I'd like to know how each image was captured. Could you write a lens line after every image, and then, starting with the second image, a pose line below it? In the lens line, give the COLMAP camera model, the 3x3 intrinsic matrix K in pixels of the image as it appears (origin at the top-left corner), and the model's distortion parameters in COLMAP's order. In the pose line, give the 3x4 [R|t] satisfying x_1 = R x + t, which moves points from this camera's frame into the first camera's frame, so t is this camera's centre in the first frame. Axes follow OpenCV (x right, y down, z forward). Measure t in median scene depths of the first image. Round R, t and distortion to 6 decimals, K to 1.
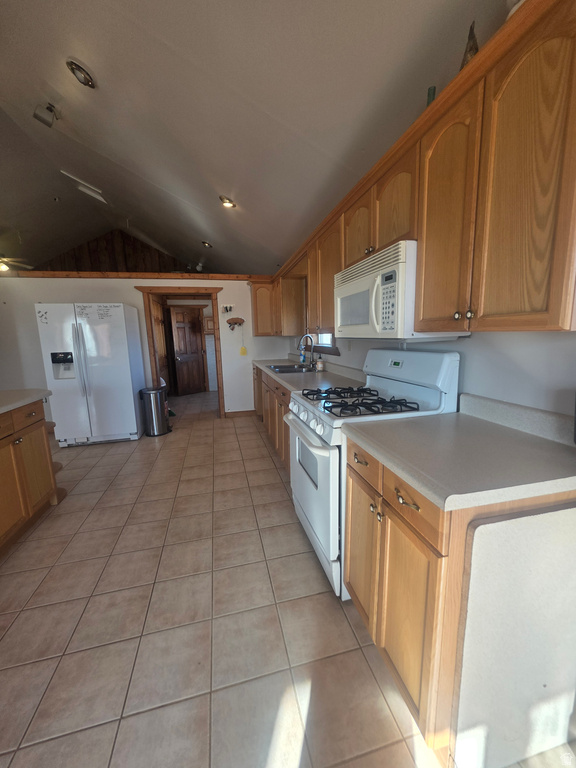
lens RADIAL K [[304.4, 0, 288.0], [0, 304.4, 384.0], [0, 0, 1]] dist [-0.000679, -0.000153]
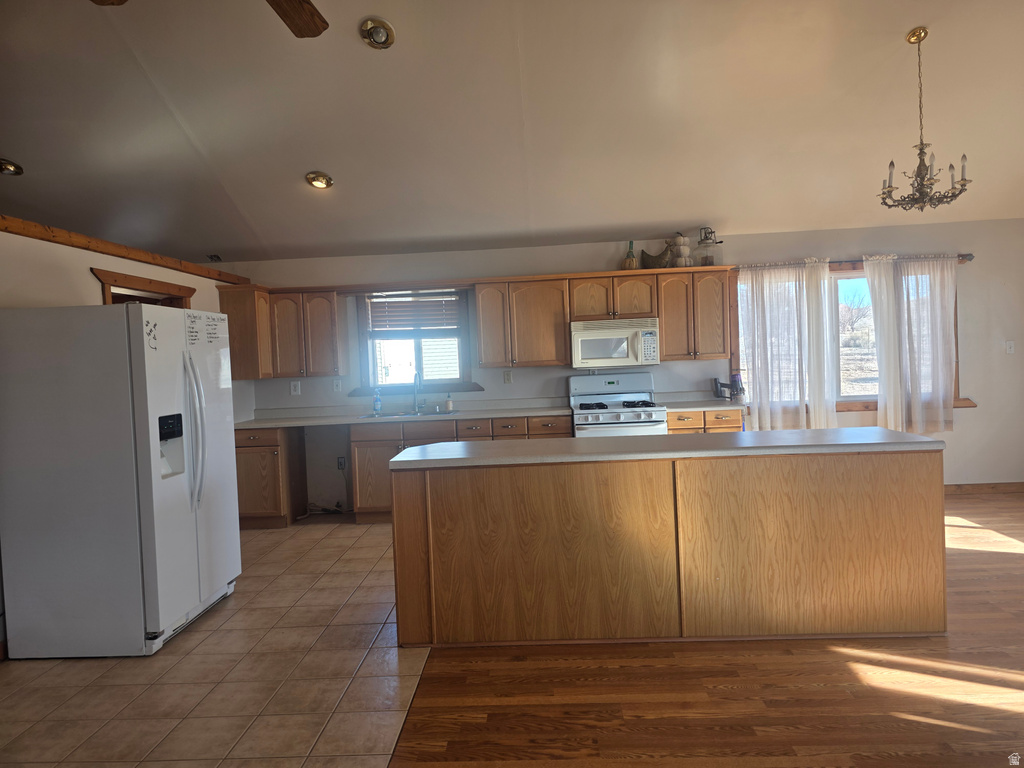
lens RADIAL K [[688.2, 0, 512.0], [0, 688.2, 384.0], [0, 0, 1]] dist [0.005138, 0.000733]
pose [[0.277973, -0.022894, 0.960316, -1.569099], [0.188778, 0.981523, -0.031244, -0.023824], [-0.941857, 0.189972, 0.277158, 0.256211]]
